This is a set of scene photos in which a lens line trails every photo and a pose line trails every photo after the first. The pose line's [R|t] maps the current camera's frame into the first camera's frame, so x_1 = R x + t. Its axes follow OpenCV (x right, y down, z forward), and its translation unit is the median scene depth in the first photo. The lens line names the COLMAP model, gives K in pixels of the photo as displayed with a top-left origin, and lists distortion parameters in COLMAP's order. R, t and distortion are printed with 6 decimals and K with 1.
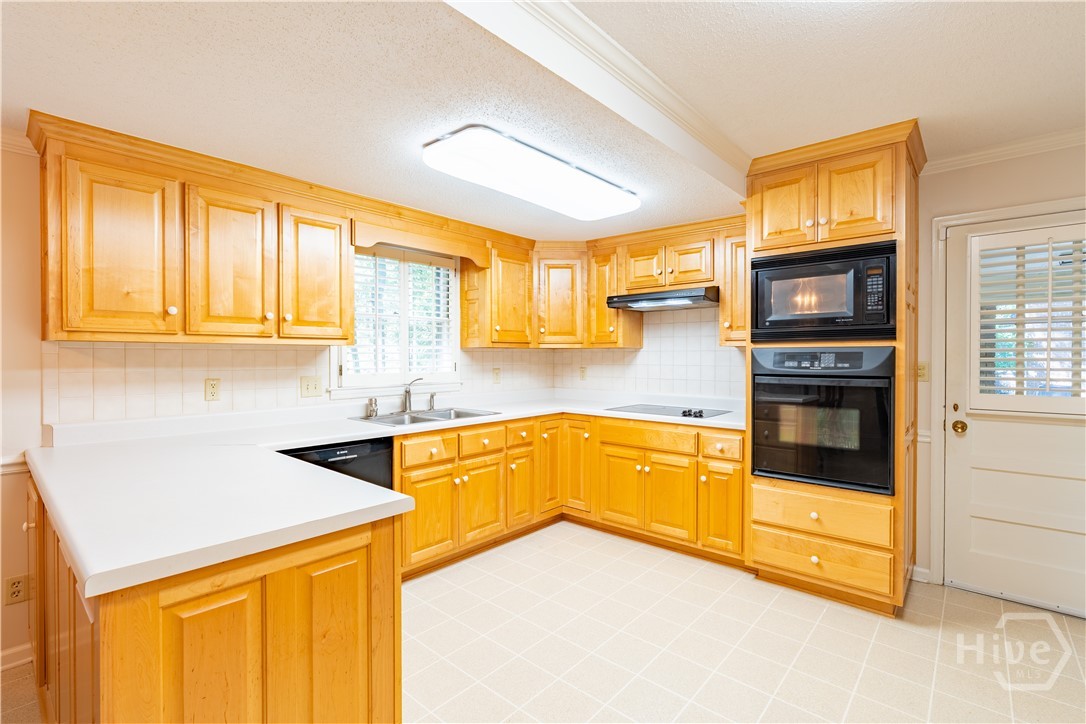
lens RADIAL K [[499.2, 0, 542.5], [0, 499.2, 361.0], [0, 0, 1]] dist [-0.010216, 0.003649]
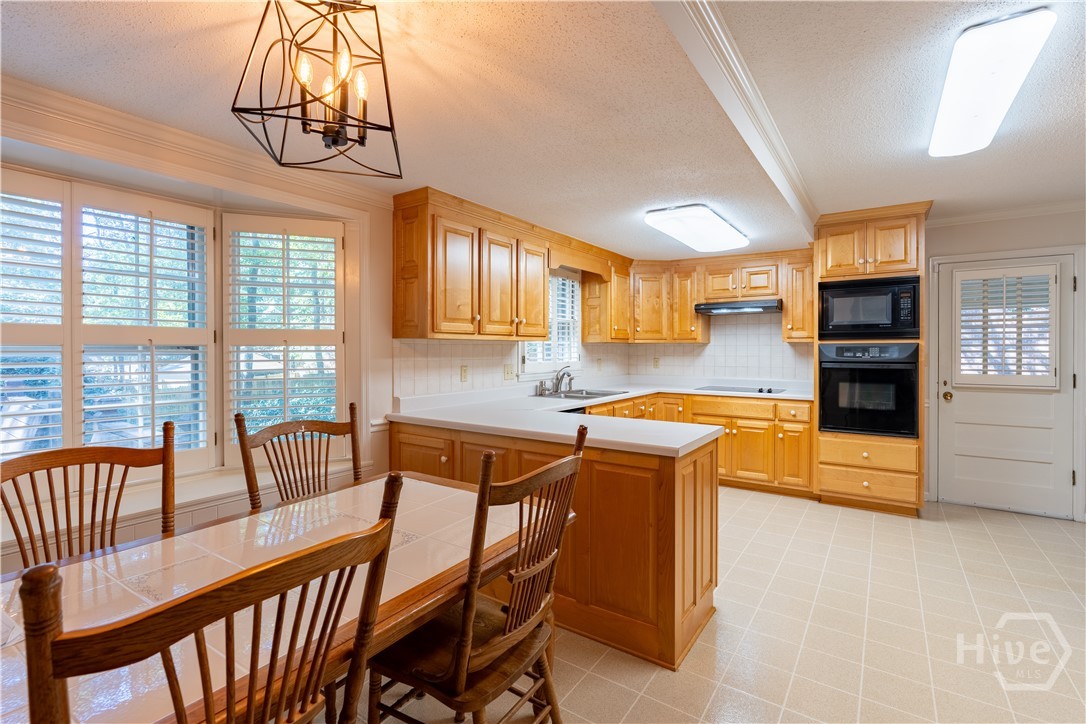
lens RADIAL K [[499.2, 0, 550.0], [0, 499.2, 353.1], [0, 0, 1]] dist [-0.010216, 0.003649]
pose [[0.992508, -0.000452, 0.122176, -0.548217], [0.000700, 0.999998, -0.001983, 0.003833], [-0.122175, 0.002053, 0.992506, -0.355979]]
